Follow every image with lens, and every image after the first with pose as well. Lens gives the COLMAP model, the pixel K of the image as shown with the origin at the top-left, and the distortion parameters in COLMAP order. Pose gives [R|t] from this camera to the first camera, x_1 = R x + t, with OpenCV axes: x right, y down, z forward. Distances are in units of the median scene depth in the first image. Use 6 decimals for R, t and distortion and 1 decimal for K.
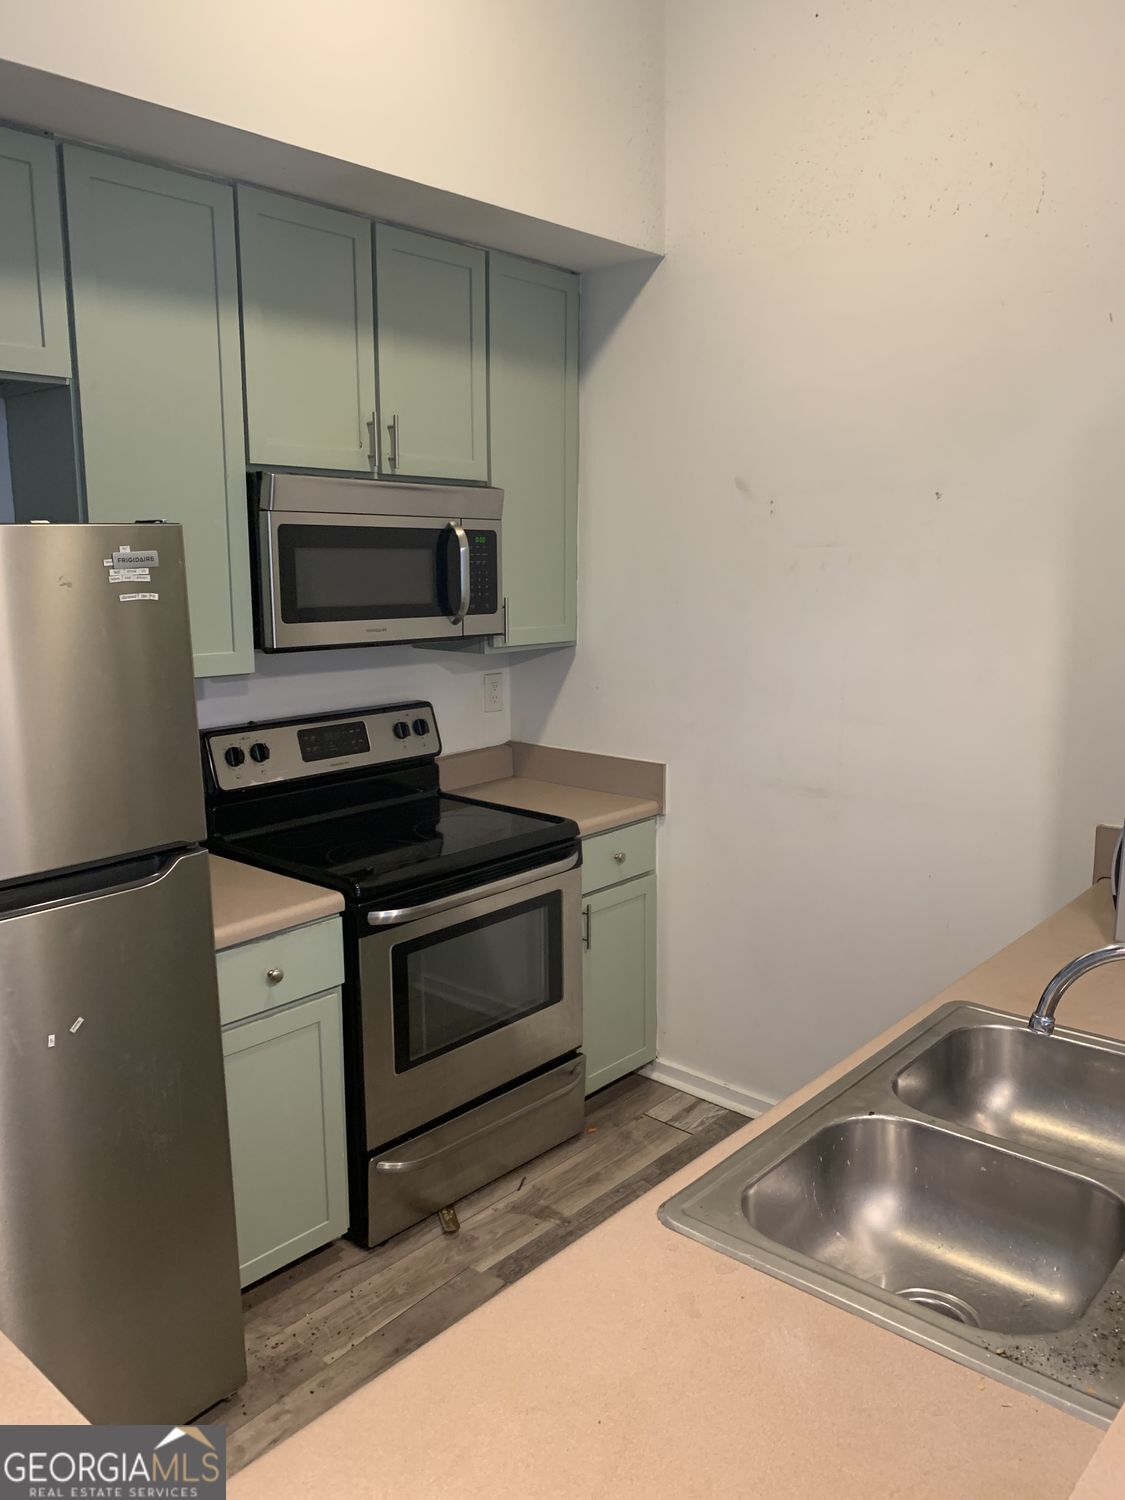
lens RADIAL K [[1163.6, 0, 564.3], [0, 1163.6, 746.7], [0, 0, 1]] dist [0.016181, -0.002888]
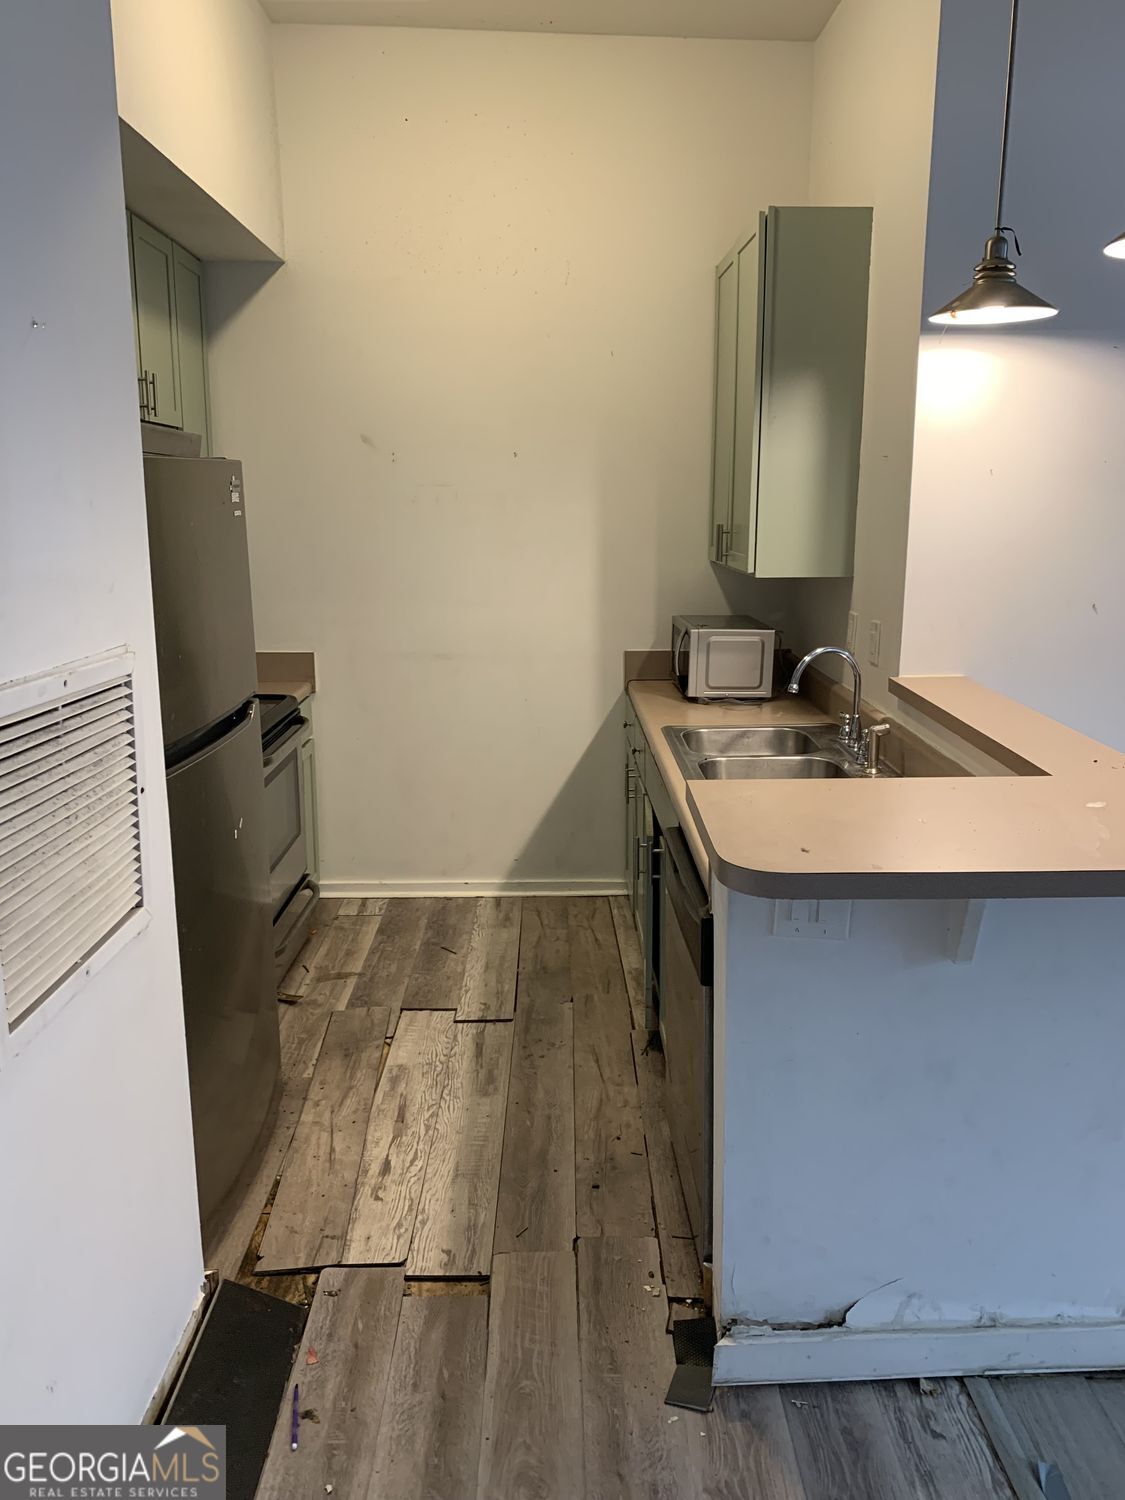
lens RADIAL K [[1163.6, 0, 561.0], [0, 1163.6, 749.4], [0, 0, 1]] dist [0.016181, -0.002888]
pose [[0.731214, -0.138450, 0.667950, -0.663698], [0.111562, 0.990274, 0.083132, 0.049629], [-0.672964, 0.013731, 0.739548, -0.174188]]
